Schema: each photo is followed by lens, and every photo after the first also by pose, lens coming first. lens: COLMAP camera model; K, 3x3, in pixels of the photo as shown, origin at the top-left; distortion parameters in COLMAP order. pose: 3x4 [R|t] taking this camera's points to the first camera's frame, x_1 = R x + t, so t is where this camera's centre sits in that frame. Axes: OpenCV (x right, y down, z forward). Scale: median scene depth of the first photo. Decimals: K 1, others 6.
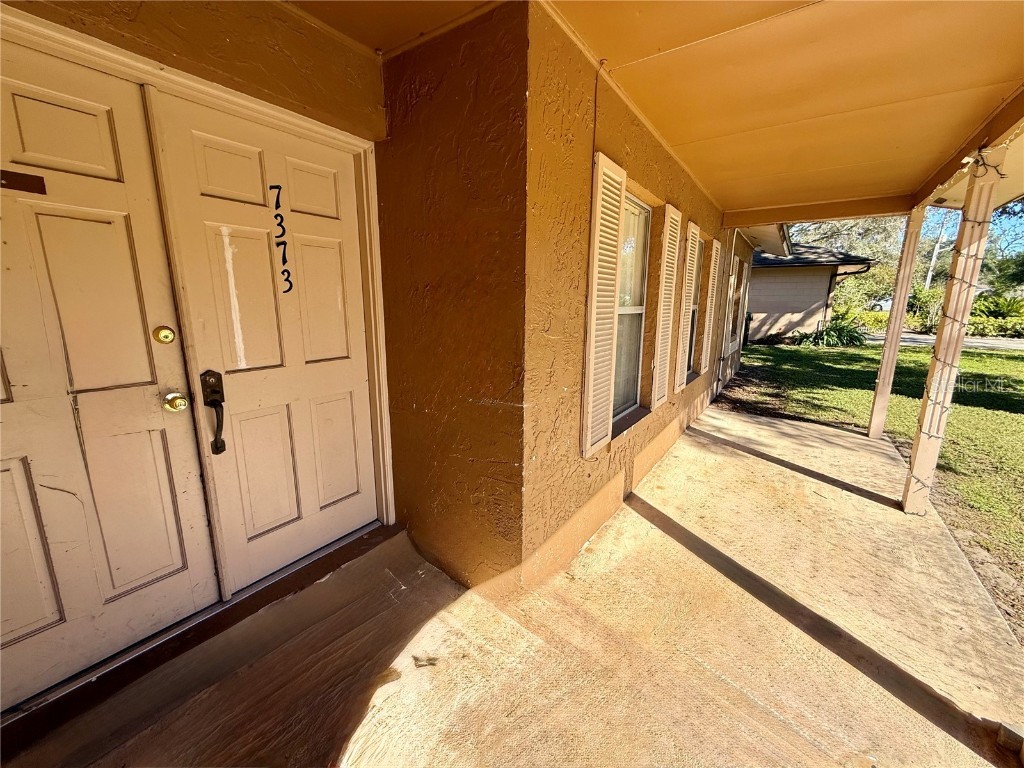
lens RADIAL K [[412.5, 0, 511.6], [0, 412.5, 381.8], [0, 0, 1]] dist [0.002474, 0.000199]
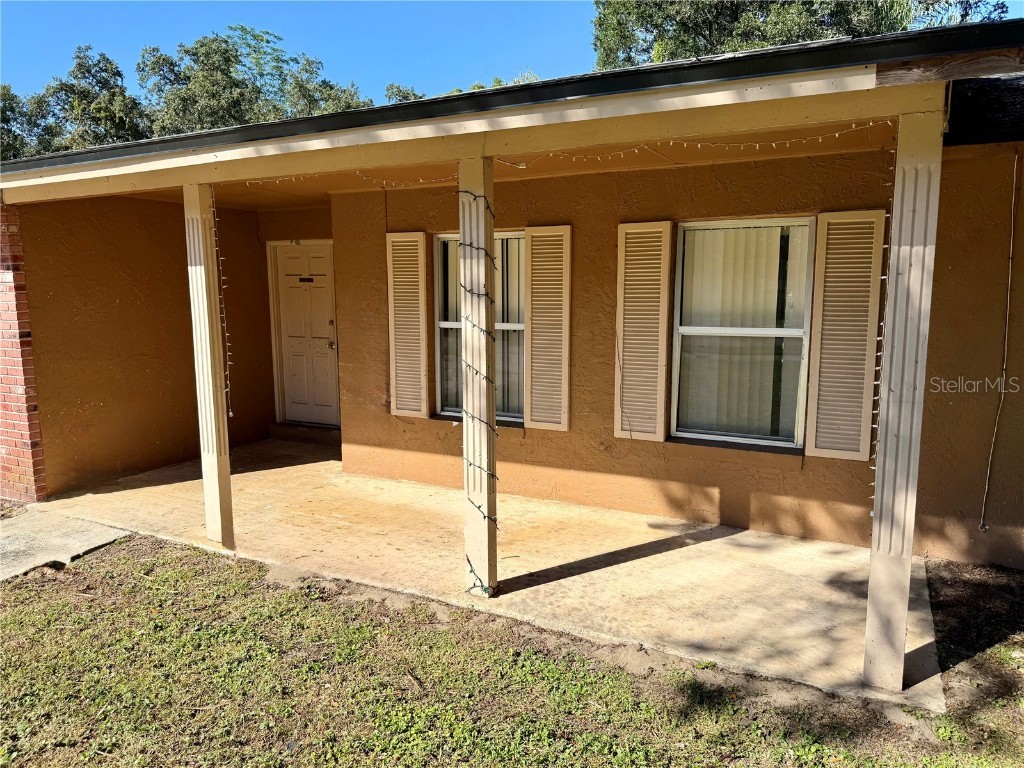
lens RADIAL K [[707.9, 0, 506.1], [0, 707.9, 381.9], [0, 0, 1]] dist [0.031418, -0.001316]
pose [[0.137217, 0.130837, -0.981862, 2.071563], [-0.192639, 0.975837, 0.103113, -0.215846], [0.971628, 0.174997, 0.159106, 0.690137]]
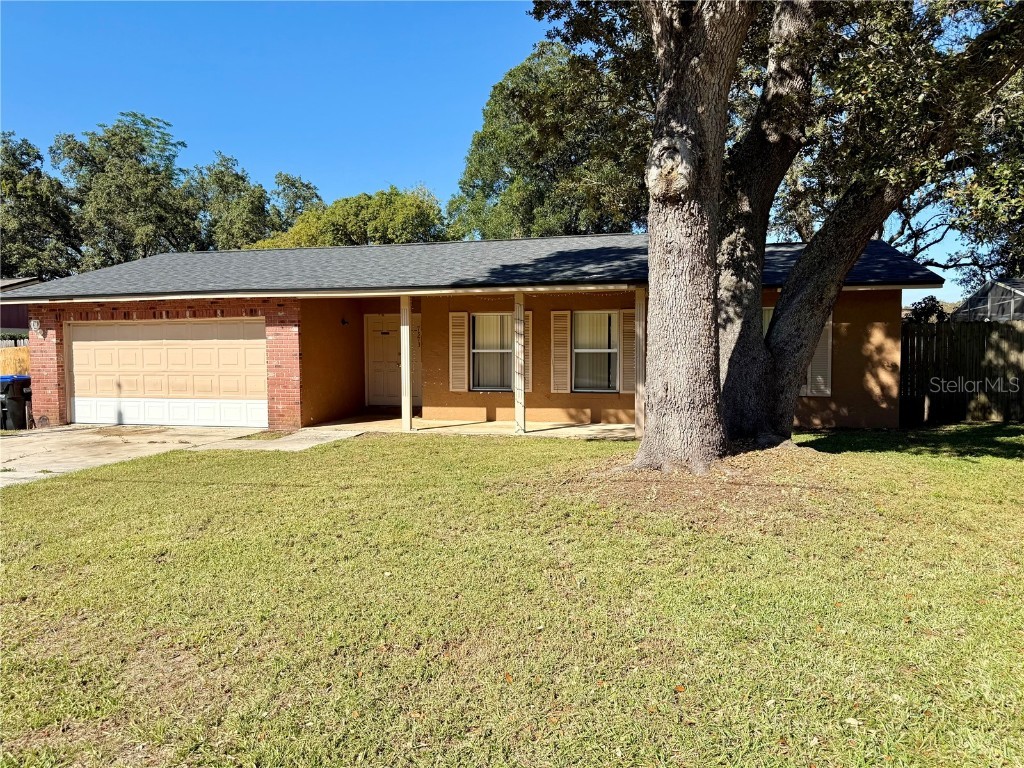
lens RADIAL K [[707.9, 0, 514.6], [0, 707.9, 386.0], [0, 0, 1]] dist [0.031418, -0.001316]
pose [[0.364539, 0.041718, -0.930253, 4.403338], [-0.182354, 0.982852, -0.027383, 0.153717], [0.913159, 0.179617, 0.365895, -0.556667]]
